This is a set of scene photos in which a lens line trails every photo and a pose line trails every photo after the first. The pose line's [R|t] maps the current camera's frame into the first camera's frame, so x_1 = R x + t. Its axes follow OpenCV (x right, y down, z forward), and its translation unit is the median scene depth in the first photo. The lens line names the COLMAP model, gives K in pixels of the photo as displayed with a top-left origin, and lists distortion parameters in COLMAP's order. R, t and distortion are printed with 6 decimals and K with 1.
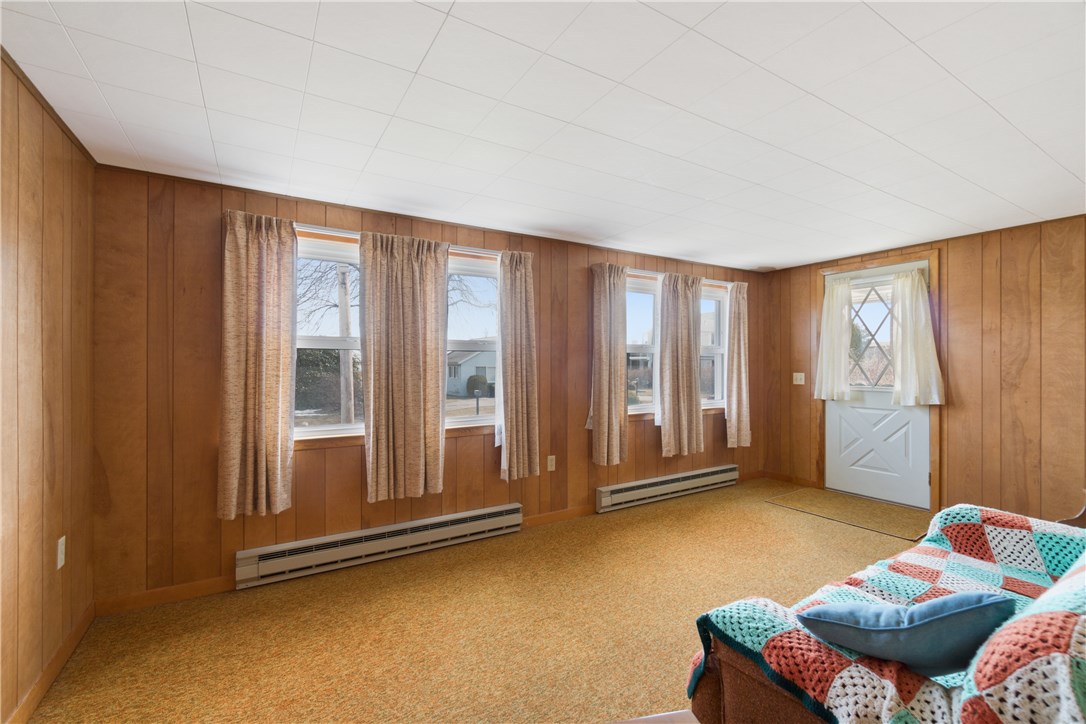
lens RADIAL K [[466.7, 0, 544.0], [0, 466.7, 361.6], [0, 0, 1]] dist [-0.009333, 0.000123]
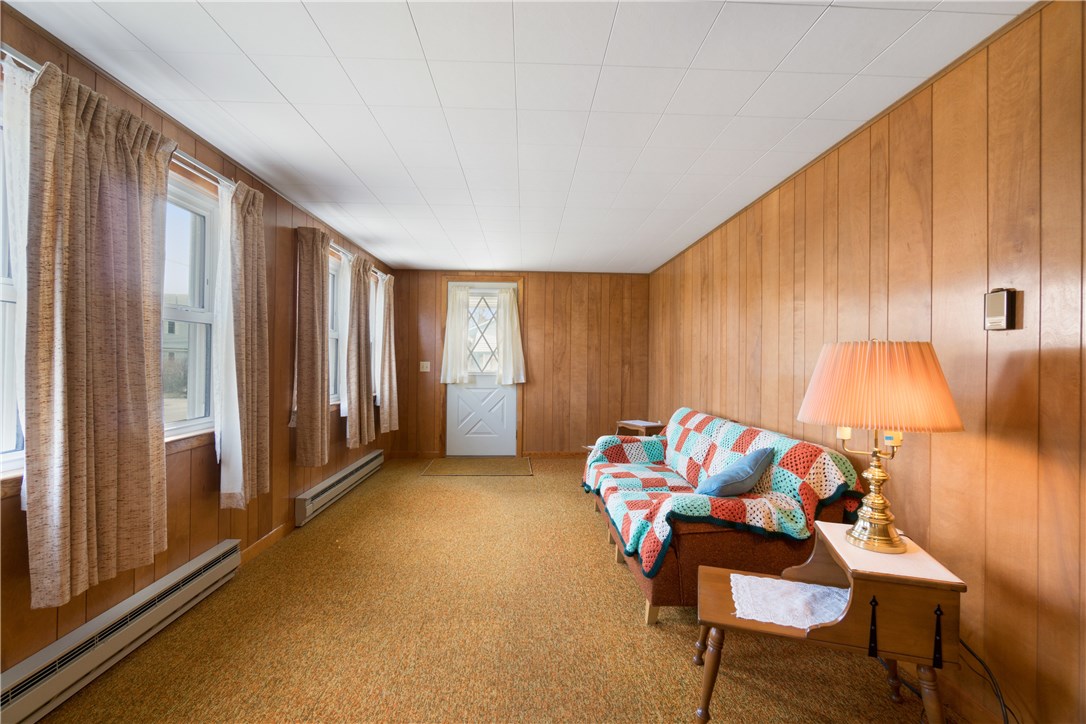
lens RADIAL K [[466.7, 0, 548.1], [0, 466.7, 357.4], [0, 0, 1]] dist [-0.009333, 0.000123]
pose [[0.481540, 0.013355, 0.876322, -0.416210], [-0.015078, 0.999862, -0.006952, 0.022101], [-0.876294, -0.009866, 0.481675, 0.221170]]
